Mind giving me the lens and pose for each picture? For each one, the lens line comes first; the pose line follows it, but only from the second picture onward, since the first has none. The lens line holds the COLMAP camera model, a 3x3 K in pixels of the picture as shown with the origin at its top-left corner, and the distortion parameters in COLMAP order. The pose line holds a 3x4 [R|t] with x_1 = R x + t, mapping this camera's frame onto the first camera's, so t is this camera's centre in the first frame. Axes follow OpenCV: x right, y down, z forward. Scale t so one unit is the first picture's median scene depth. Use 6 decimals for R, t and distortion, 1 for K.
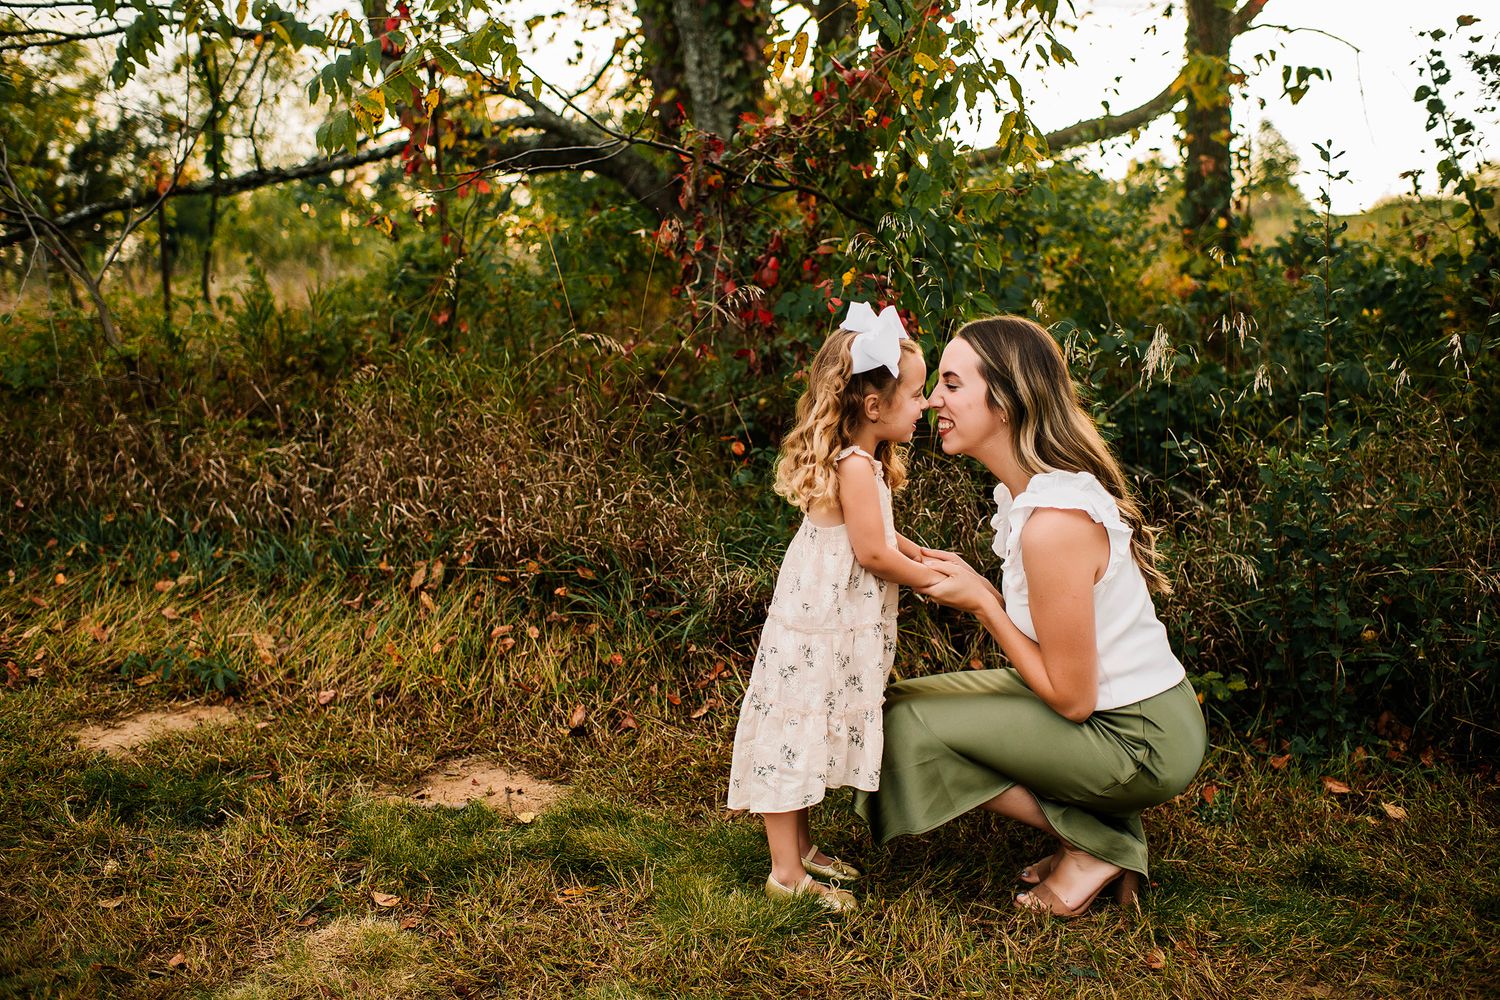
lens RADIAL K [[1499.5, 0, 759.8], [0, 1499.5, 504.2], [0, 0, 1]] dist [-0.113475, 0.132160]
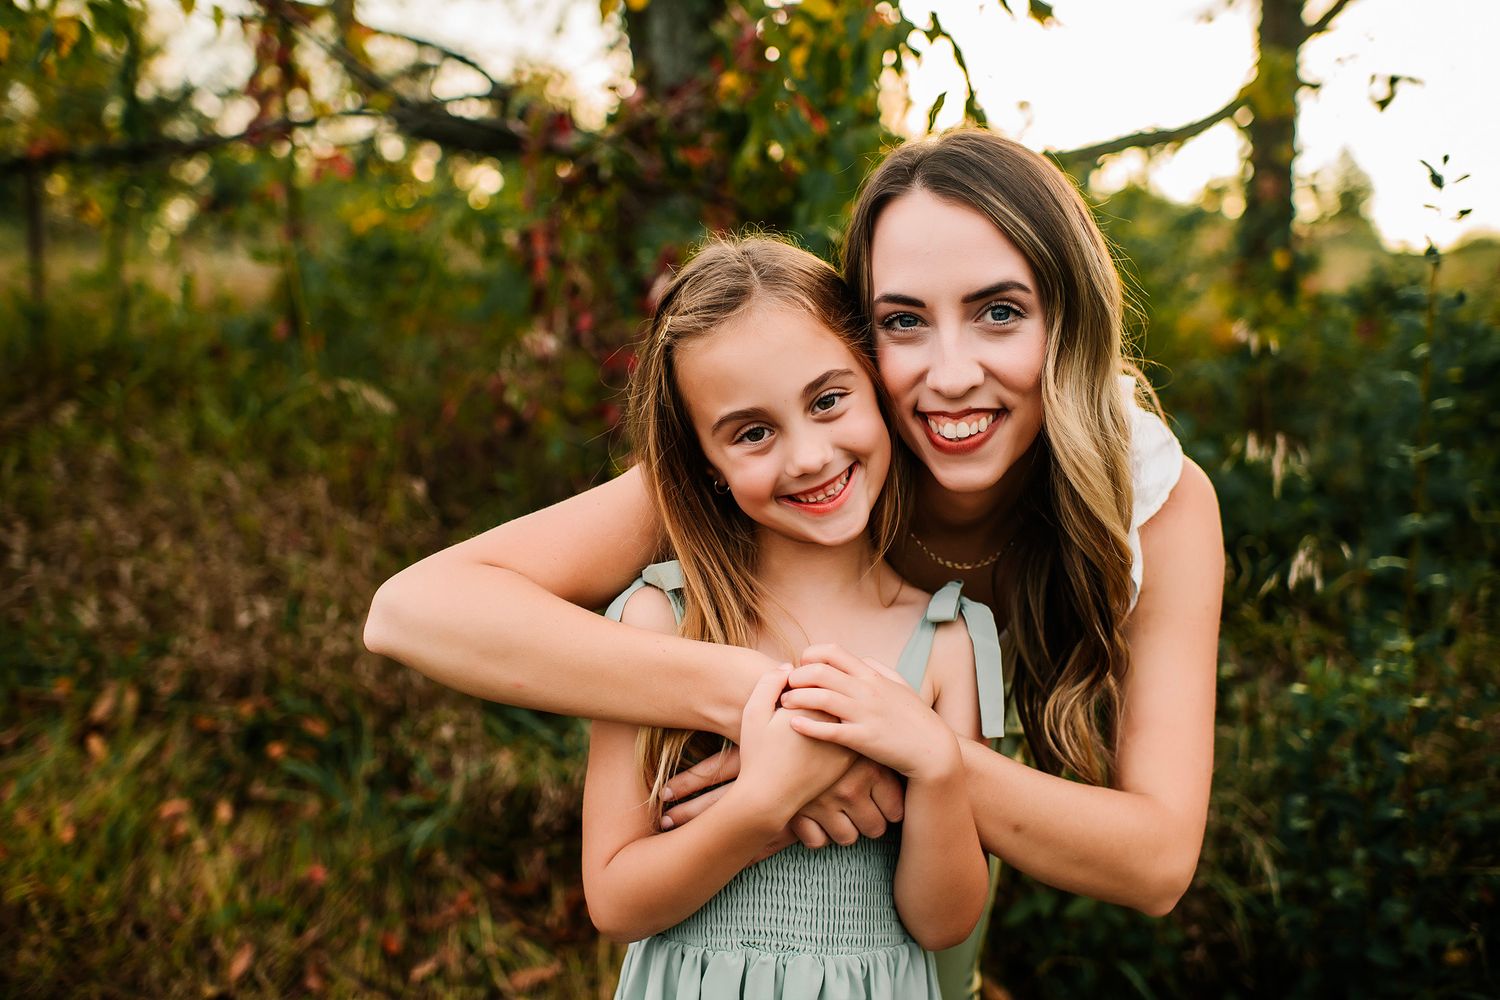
lens RADIAL K [[1499.5, 0, 759.8], [0, 1499.5, 504.2], [0, 0, 1]] dist [-0.113475, 0.132160]
pose [[0.997618, 0.059723, -0.034533, 0.067534], [-0.059670, 0.998215, 0.002560, -0.044450], [0.034624, -0.000493, 0.999400, 0.192989]]
